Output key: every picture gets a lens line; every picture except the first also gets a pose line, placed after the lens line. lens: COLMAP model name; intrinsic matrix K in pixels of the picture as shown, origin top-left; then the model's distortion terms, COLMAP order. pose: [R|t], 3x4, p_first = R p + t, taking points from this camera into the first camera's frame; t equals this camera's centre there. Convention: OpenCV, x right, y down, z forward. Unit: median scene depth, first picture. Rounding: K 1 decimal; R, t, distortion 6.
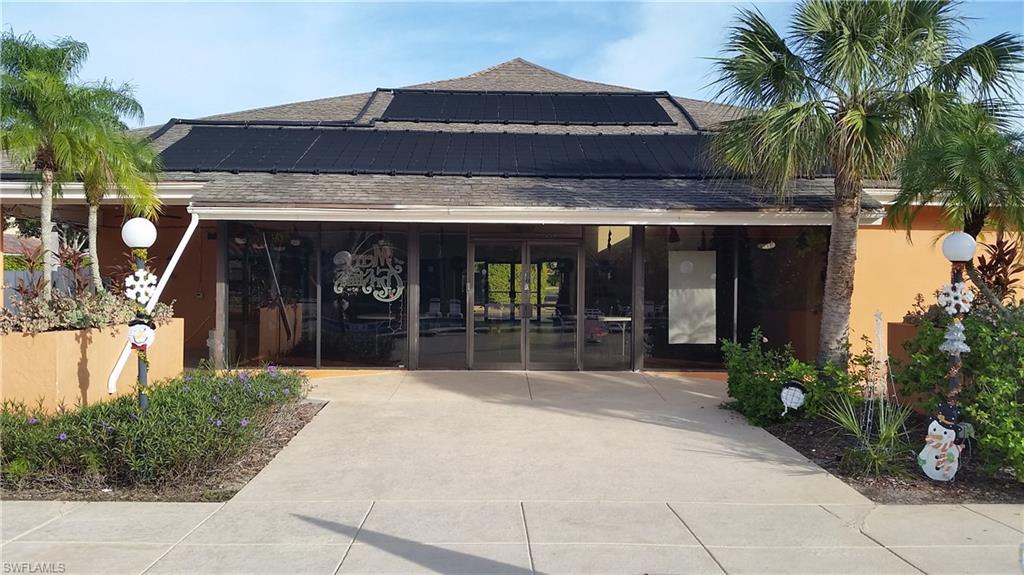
lens RADIAL K [[887.9, 0, 512.0], [0, 887.9, 287.5], [0, 0, 1]] dist [-0.046568, -0.002818]
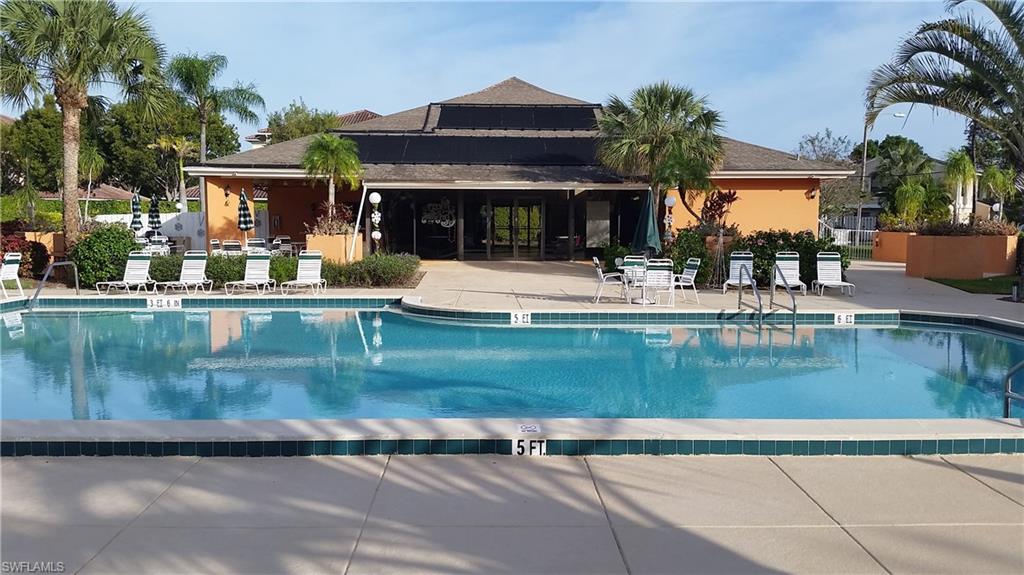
lens RADIAL K [[926.4, 0, 511.2], [0, 926.4, 361.1], [0, 0, 1]] dist [0.107362, 0.009043]
pose [[0.999989, -0.003124, -0.003385, 0.010344], [0.003566, 0.990215, 0.139505, 0.022537], [0.002916, -0.139516, 0.990216, -1.148782]]
